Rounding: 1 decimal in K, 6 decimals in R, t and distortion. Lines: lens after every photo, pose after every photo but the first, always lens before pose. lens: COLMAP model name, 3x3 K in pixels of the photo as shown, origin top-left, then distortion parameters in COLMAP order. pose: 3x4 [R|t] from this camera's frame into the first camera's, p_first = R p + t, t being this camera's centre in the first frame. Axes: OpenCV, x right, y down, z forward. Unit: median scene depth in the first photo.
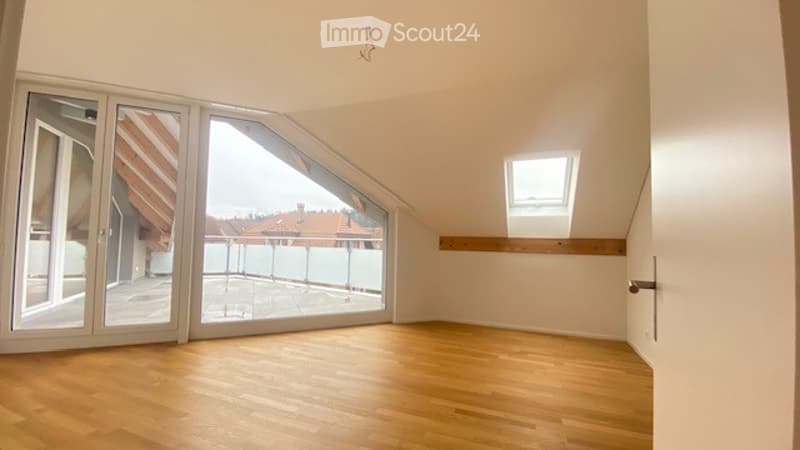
lens RADIAL K [[327.7, 0, 400.0], [0, 327.7, 225.0], [0, 0, 1]] dist [0.000364, 0.000004]
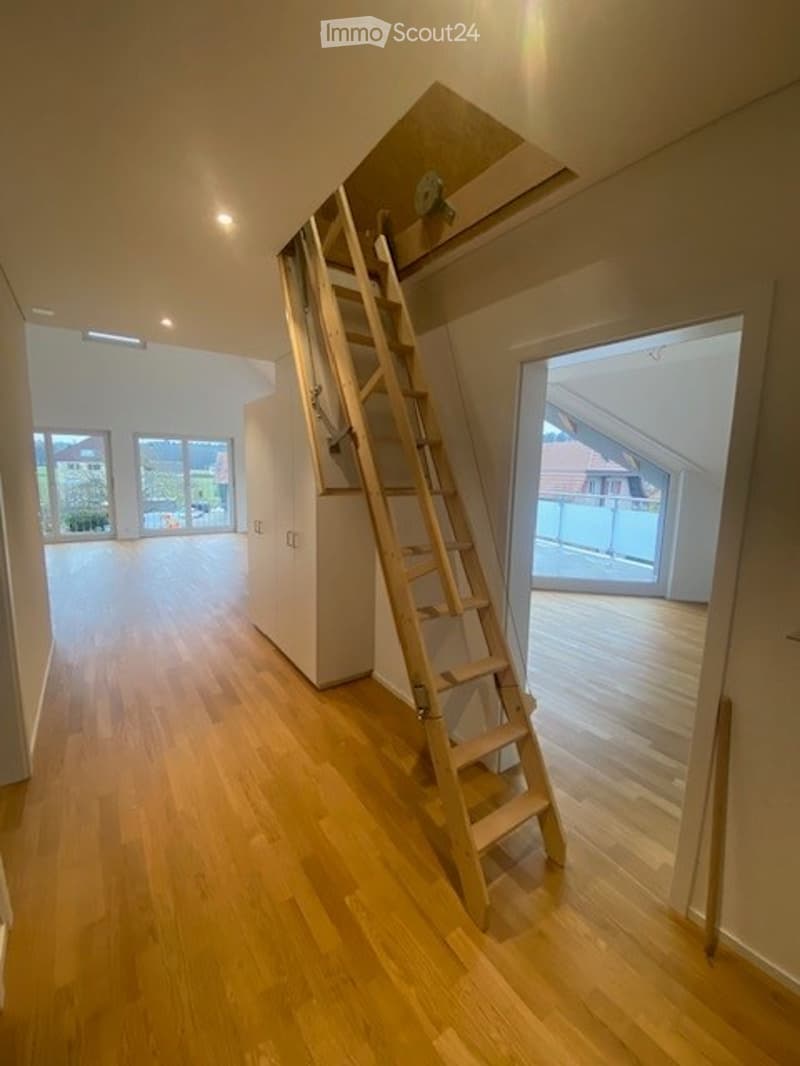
lens RADIAL K [[432.6, 0, 400.0], [0, 432.6, 533.0], [0, 0, 1]] dist [-0.000365, -0.000055]
pose [[0.830794, 0.073142, -0.551753, 0.013809], [0.023253, 0.985901, 0.165708, -0.093868], [0.556094, -0.150500, 0.817380, -0.359032]]
